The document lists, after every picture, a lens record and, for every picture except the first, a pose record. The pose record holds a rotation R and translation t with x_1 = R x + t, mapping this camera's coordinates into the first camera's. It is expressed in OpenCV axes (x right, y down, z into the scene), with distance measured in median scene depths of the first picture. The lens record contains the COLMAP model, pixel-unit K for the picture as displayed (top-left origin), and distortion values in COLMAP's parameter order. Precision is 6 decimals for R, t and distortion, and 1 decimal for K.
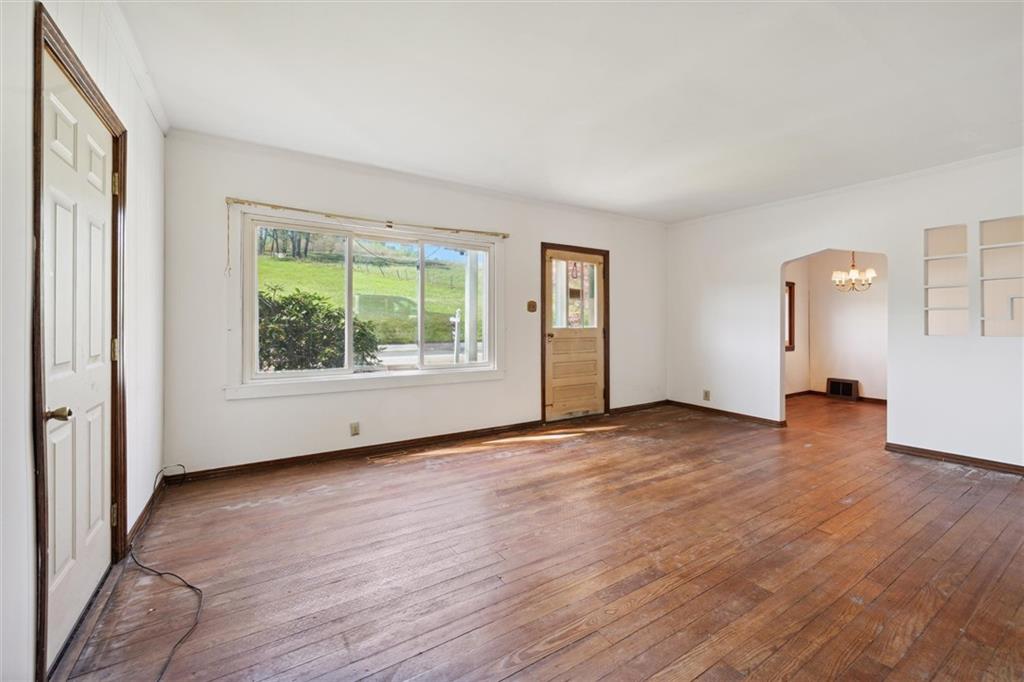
lens RADIAL K [[414.4, 0, 510.1], [0, 414.4, 328.4], [0, 0, 1]] dist [-0.000506, -0.000091]
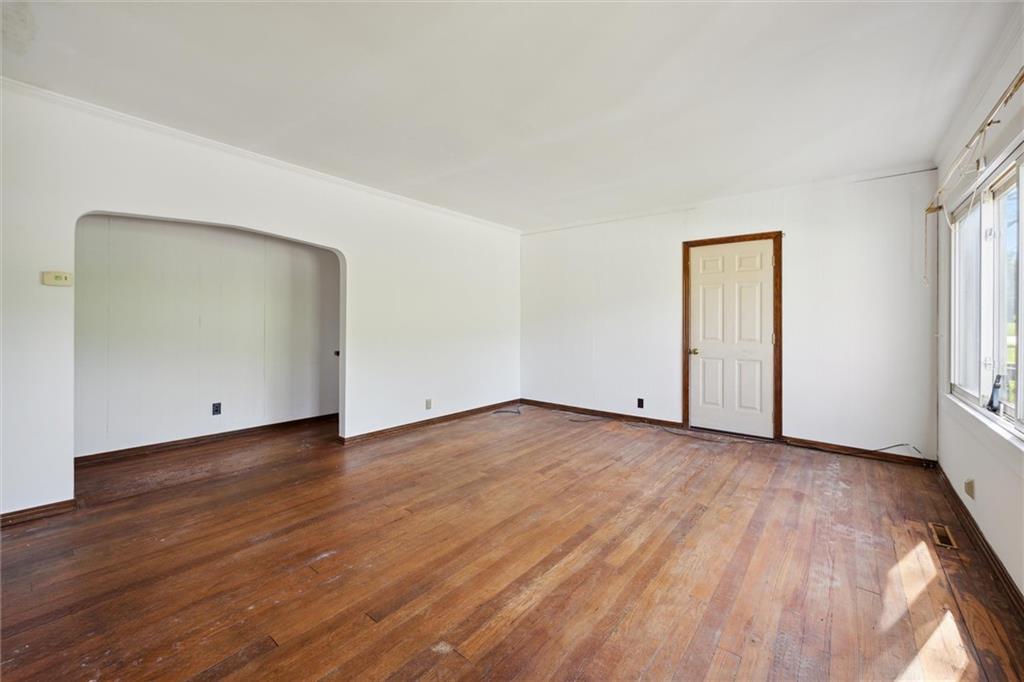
lens RADIAL K [[414.4, 0, 510.1], [0, 414.4, 328.4], [0, 0, 1]] dist [-0.000506, -0.000091]
pose [[-0.944771, -0.004374, -0.327702, 0.634955], [-0.012478, 0.999666, 0.022633, -0.027219], [0.327494, 0.025472, -0.944510, 1.569125]]
